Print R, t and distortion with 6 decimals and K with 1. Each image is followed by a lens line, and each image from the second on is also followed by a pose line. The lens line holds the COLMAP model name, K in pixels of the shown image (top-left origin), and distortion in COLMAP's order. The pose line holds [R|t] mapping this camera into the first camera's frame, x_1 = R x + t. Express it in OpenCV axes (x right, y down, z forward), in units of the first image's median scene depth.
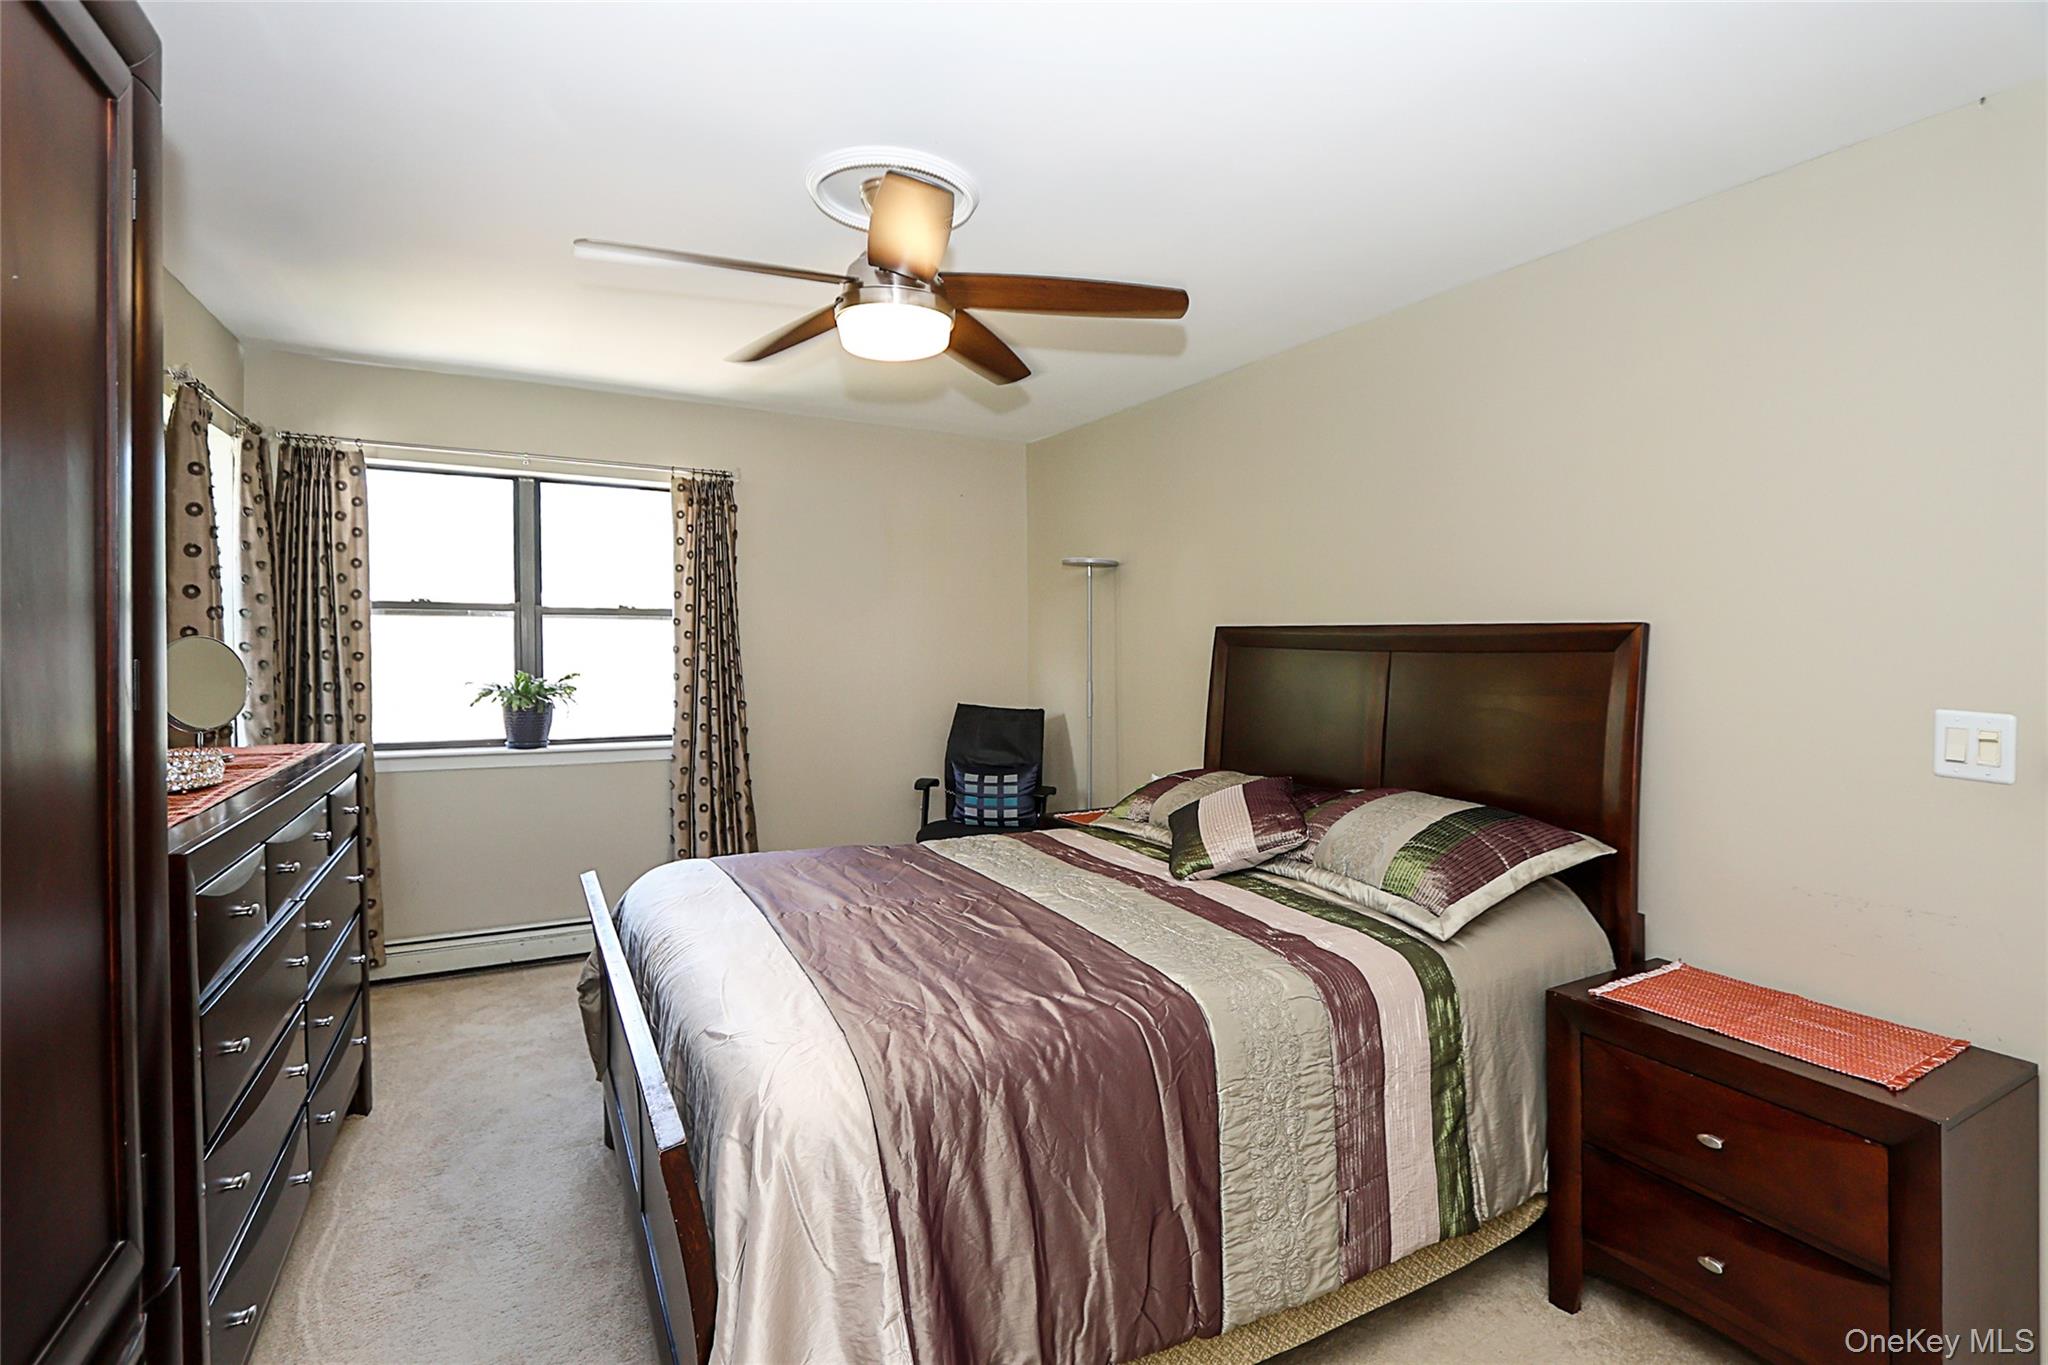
lens RADIAL K [[972.4, 0, 1033.5], [0, 972.4, 640.8], [0, 0, 1]] dist [0.001793, -0.002086]
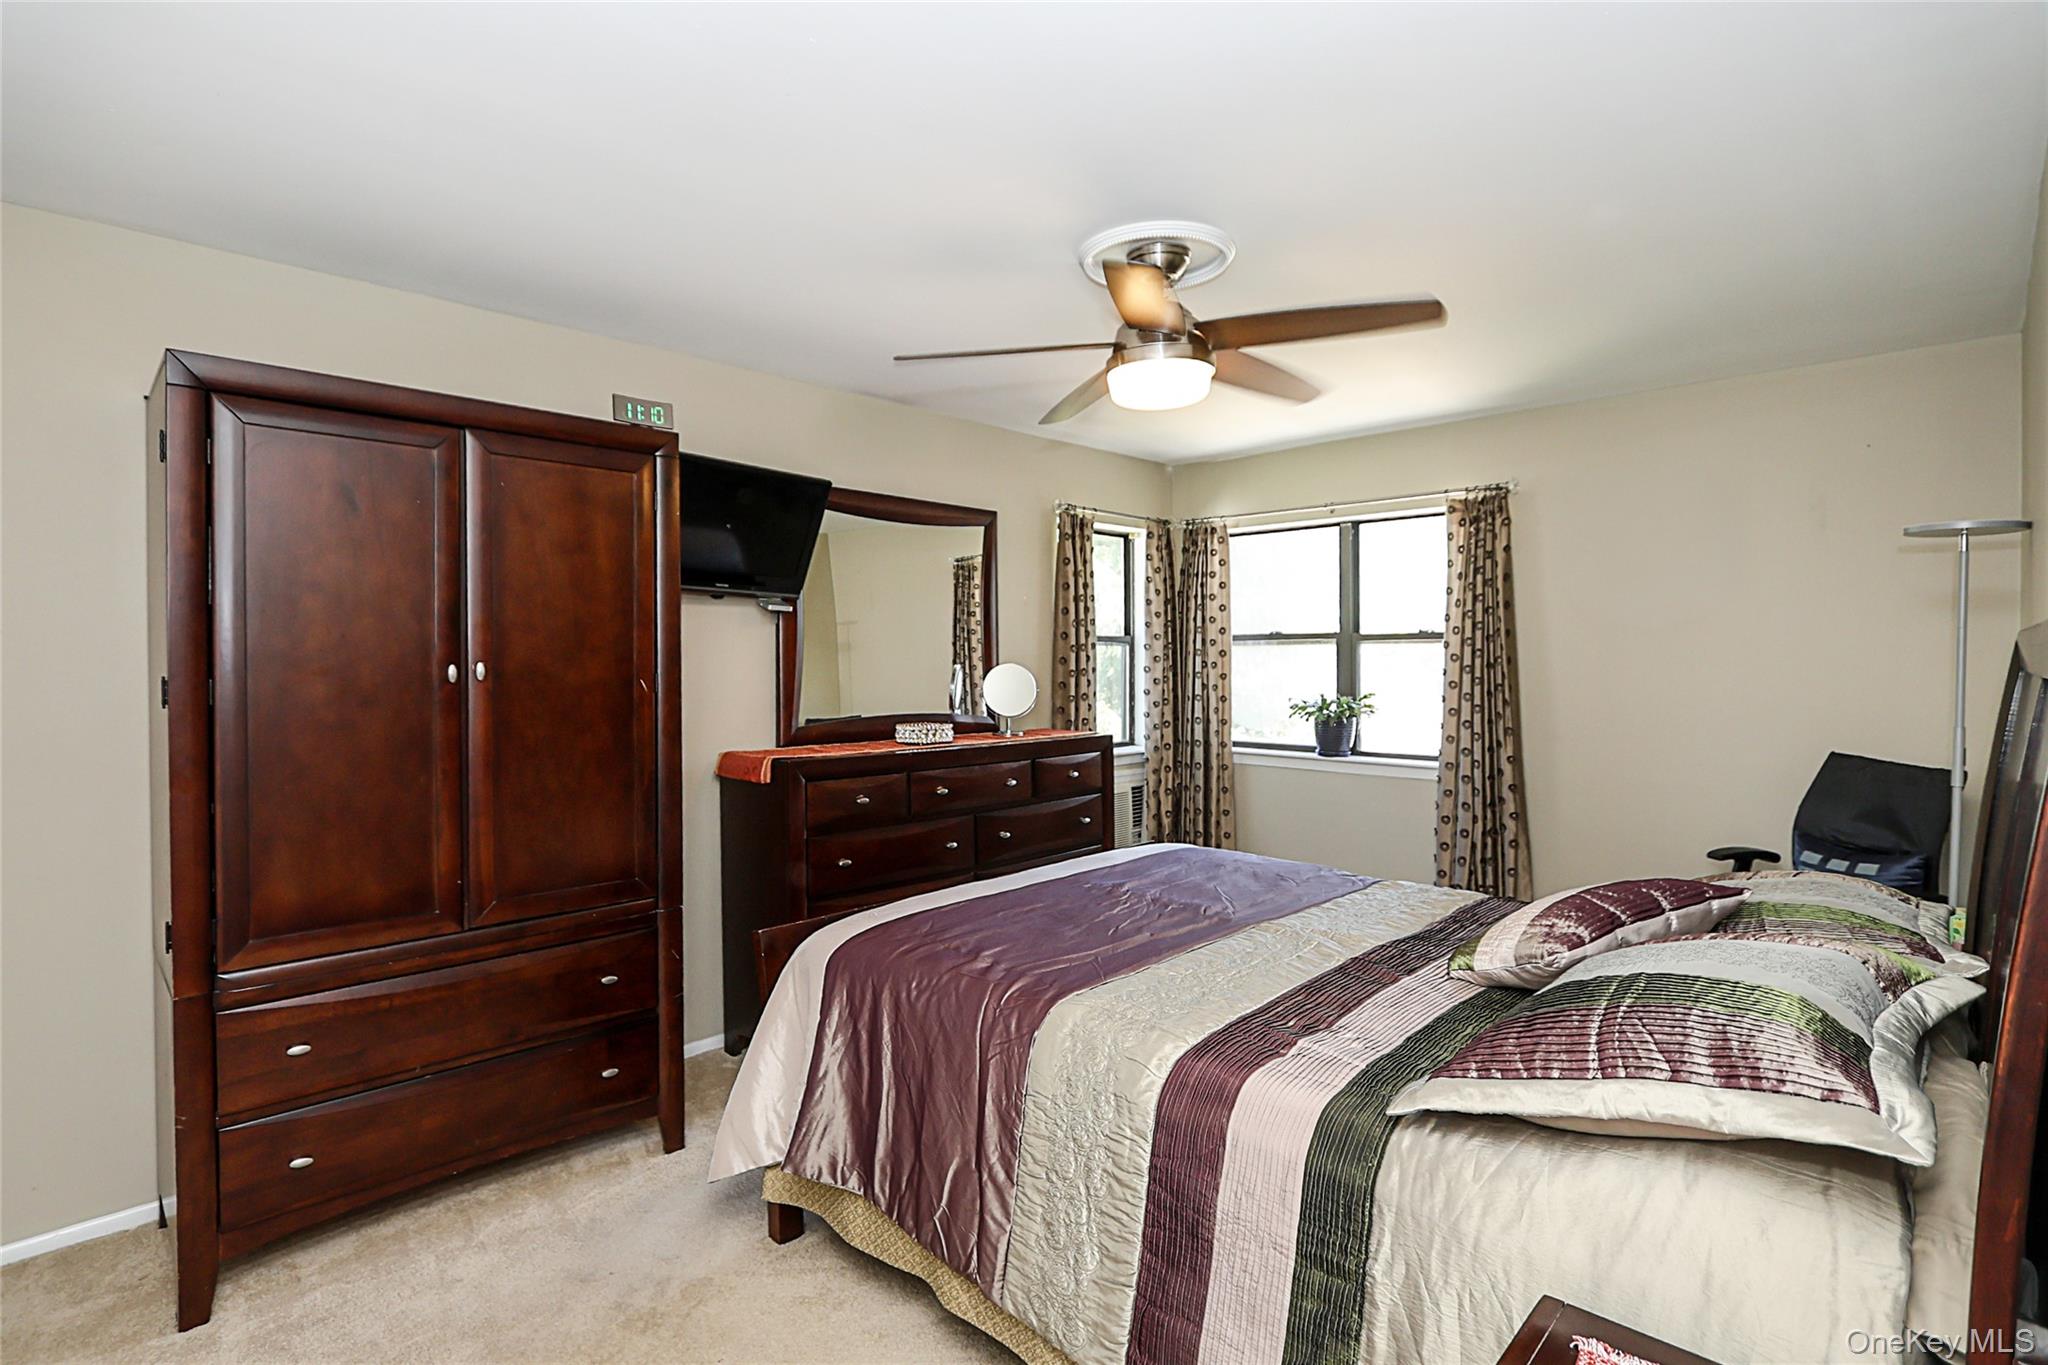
lens RADIAL K [[972.4, 0, 1028.1], [0, 972.4, 683.5], [0, 0, 1]] dist [0.001793, -0.002086]
pose [[0.316140, 0.014072, -0.948608, 0.469691], [0.005305, 0.999848, 0.016600, 0.001724], [0.948698, -0.010280, 0.316017, 0.285918]]
